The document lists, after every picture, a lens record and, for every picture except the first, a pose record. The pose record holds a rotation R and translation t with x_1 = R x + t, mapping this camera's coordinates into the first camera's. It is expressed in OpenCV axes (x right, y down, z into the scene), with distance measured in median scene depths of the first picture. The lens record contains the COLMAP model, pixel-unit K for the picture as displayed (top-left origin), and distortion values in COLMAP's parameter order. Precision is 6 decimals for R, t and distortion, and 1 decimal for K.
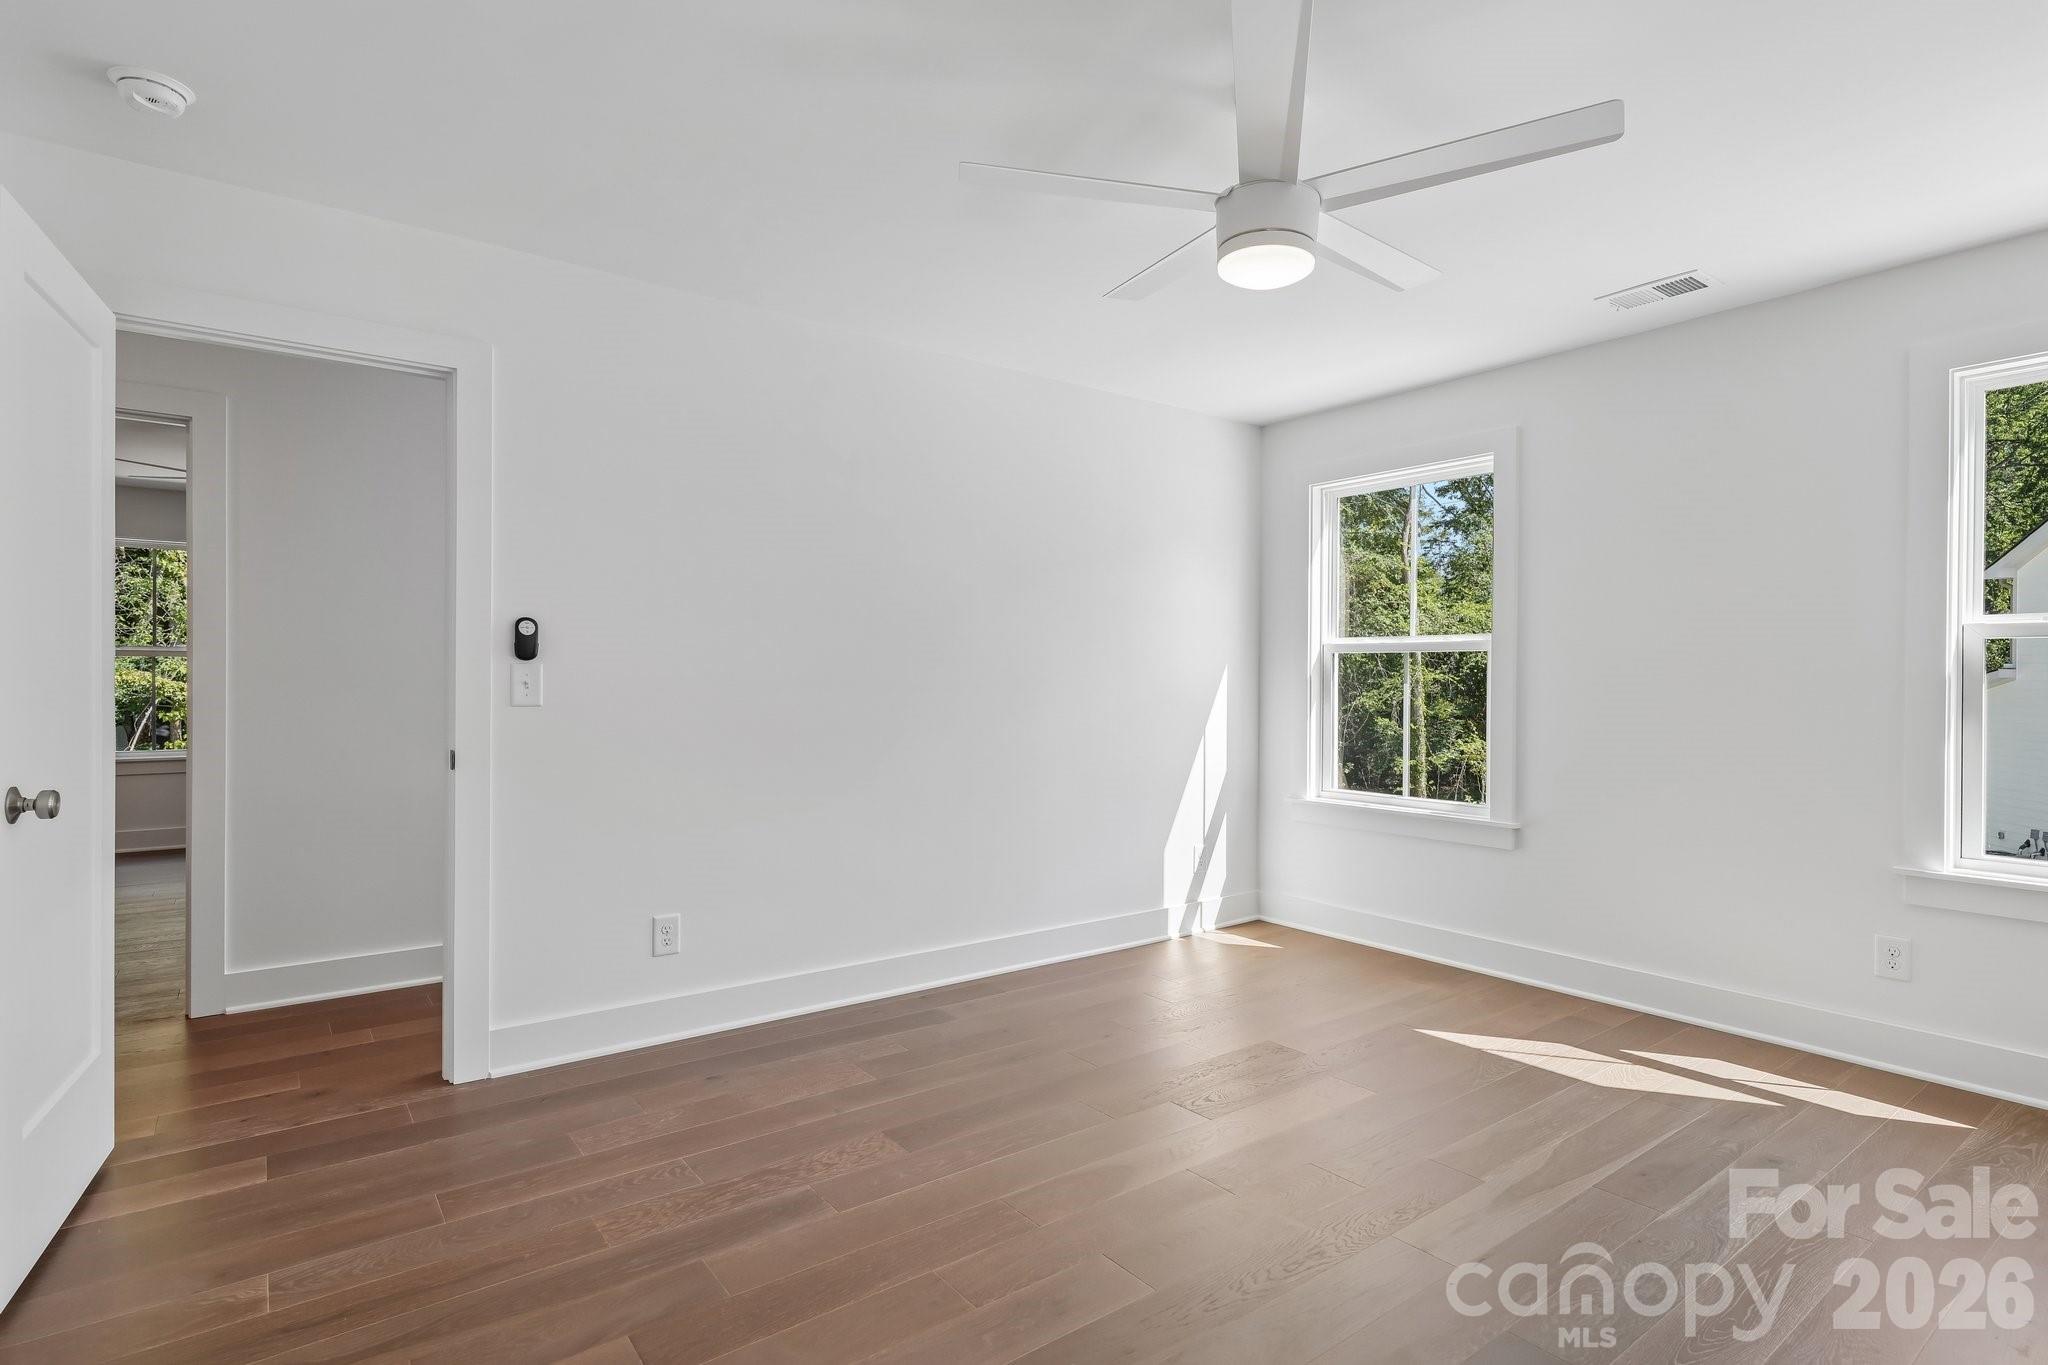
lens RADIAL K [[1027.4, 0, 1011.8], [0, 1027.4, 685.7], [0, 0, 1]] dist [0.000239, -0.000115]
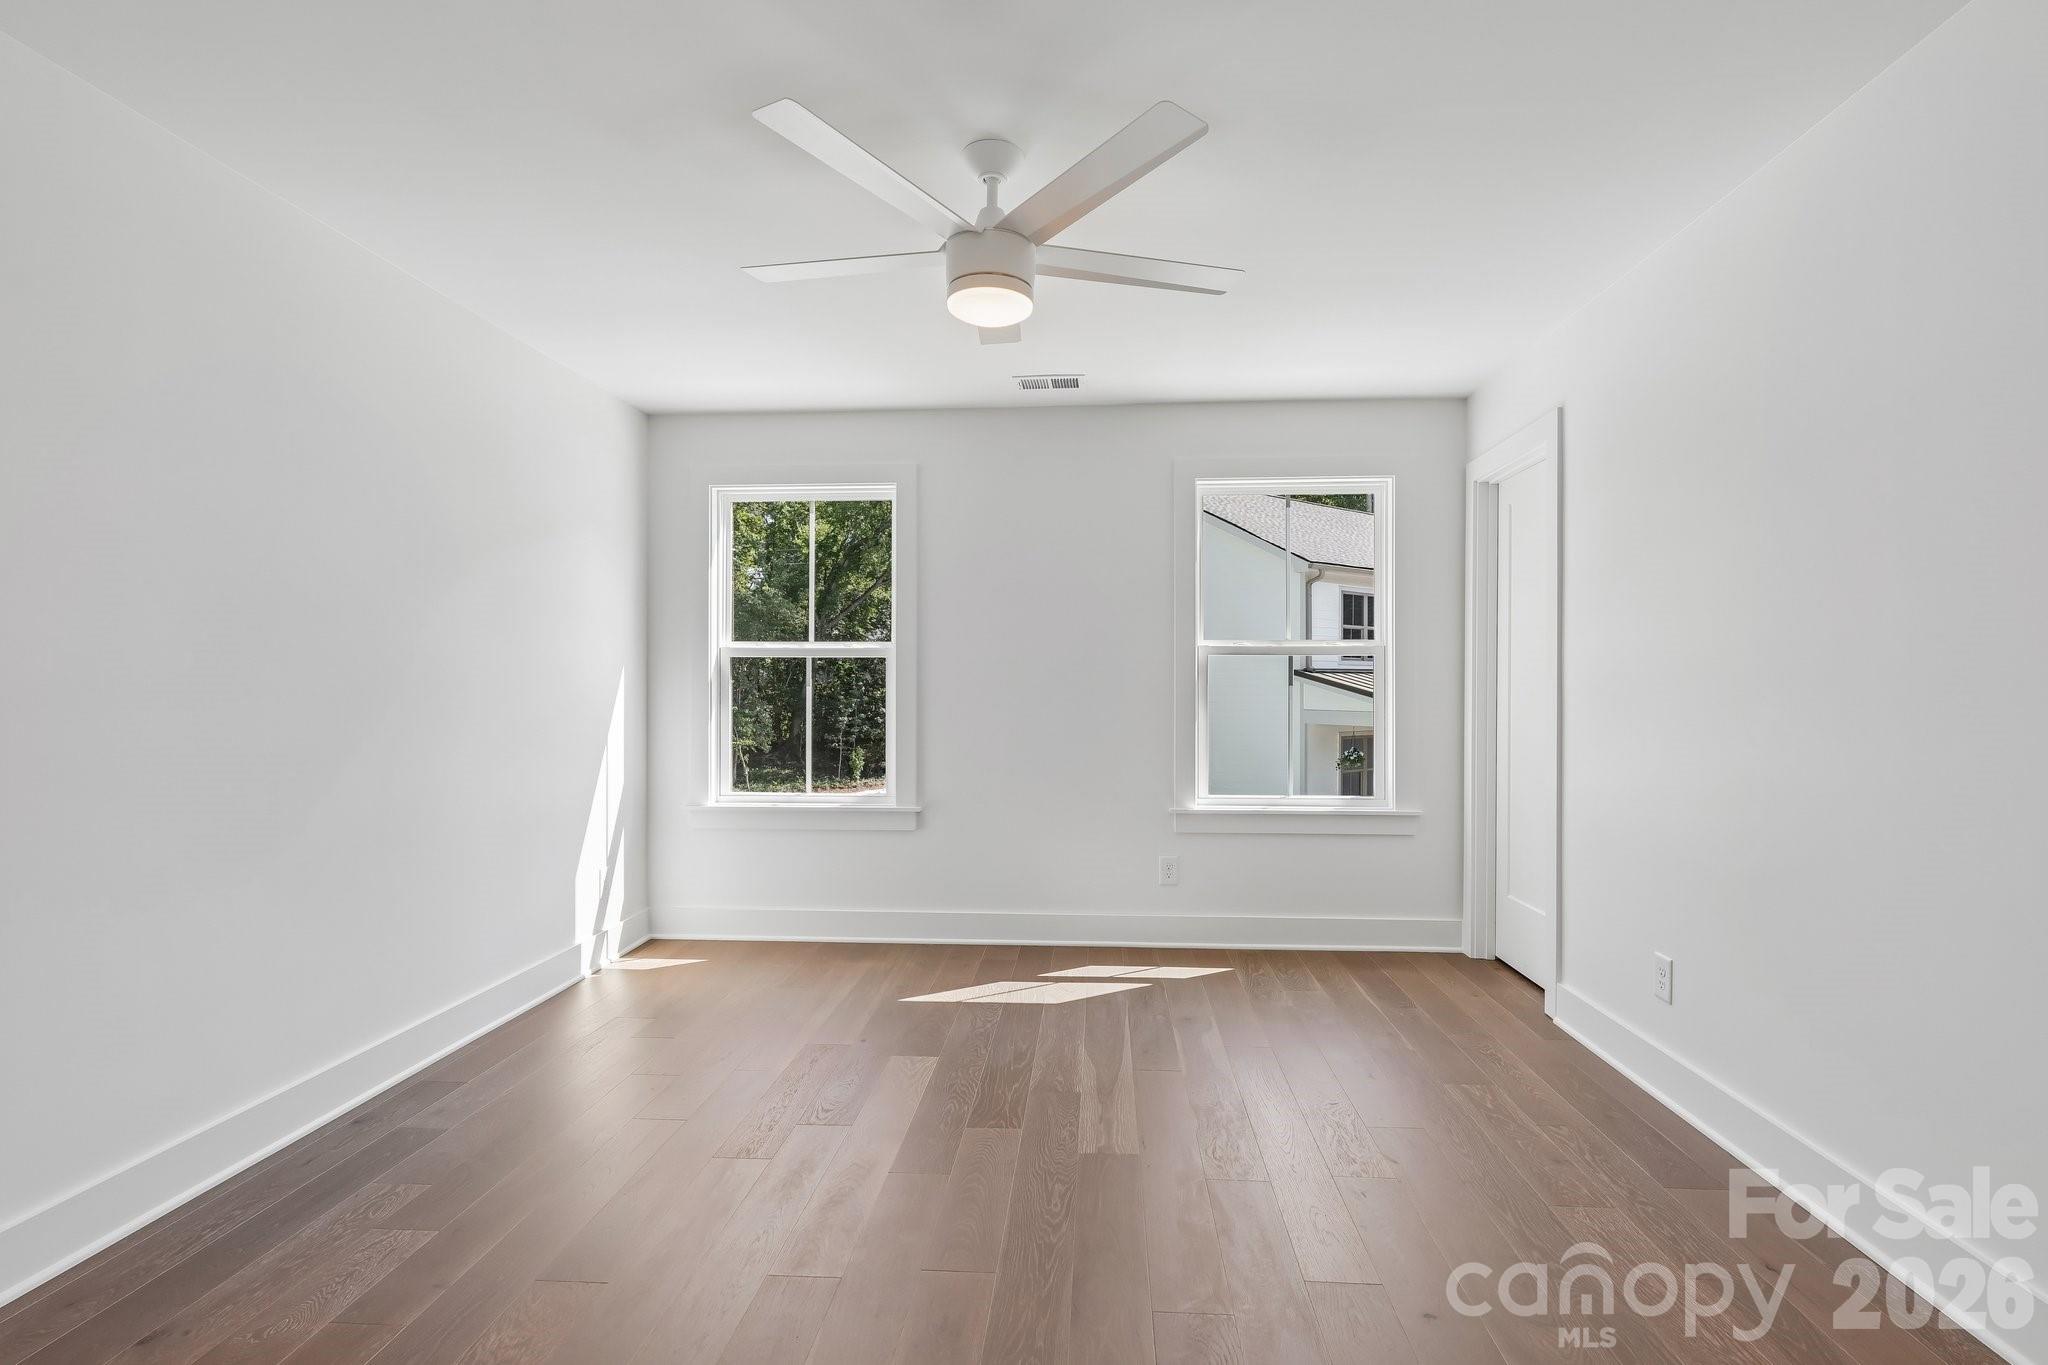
lens RADIAL K [[1027.4, 0, 1056.9], [0, 1027.4, 681.3], [0, 0, 1]] dist [0.000239, -0.000115]
pose [[0.644591, -0.003070, 0.764522, -0.262616], [0.007787, 0.999966, -0.002550, -0.002917], [-0.764488, 0.007596, 0.644593, 0.120674]]
